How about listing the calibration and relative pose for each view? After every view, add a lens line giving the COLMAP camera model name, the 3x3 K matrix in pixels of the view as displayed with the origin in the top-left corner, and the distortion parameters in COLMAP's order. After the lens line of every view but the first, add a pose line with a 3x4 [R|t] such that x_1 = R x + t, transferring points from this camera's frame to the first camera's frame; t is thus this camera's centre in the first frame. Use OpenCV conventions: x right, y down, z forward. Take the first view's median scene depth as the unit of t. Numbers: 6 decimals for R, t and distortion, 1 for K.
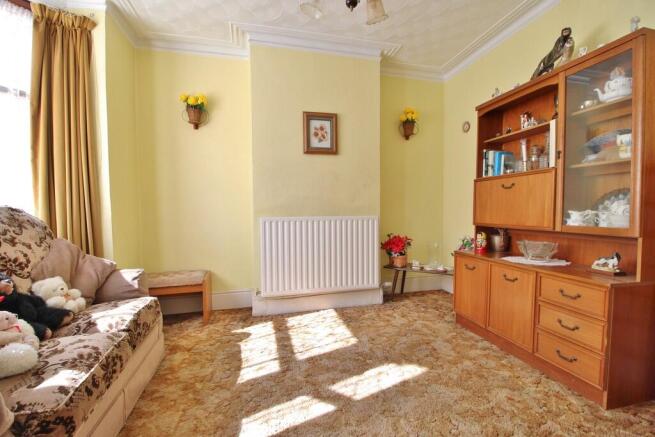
lens RADIAL K [[301.3, 0, 329.5], [0, 301.3, 218.2], [0, 0, 1]] dist [-0.008126, -0.004113]
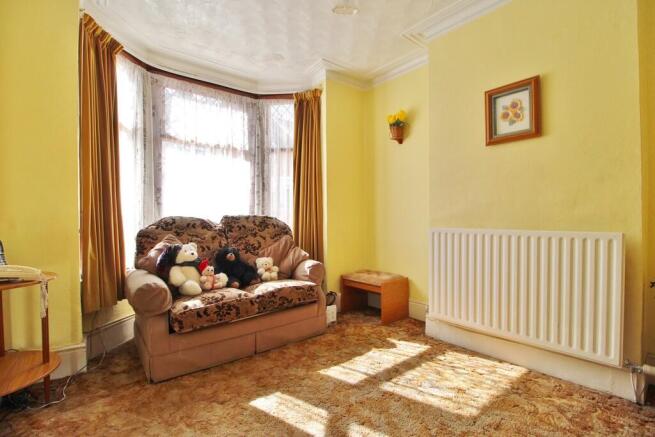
lens RADIAL K [[301.3, 0, 327.8], [0, 301.3, 222.0], [0, 0, 1]] dist [-0.008126, -0.004113]
pose [[0.421804, 0.019008, -0.906488, 0.509067], [-0.033827, 0.999414, 0.005217, -0.015935], [0.906056, 0.028463, 0.422200, 0.375363]]
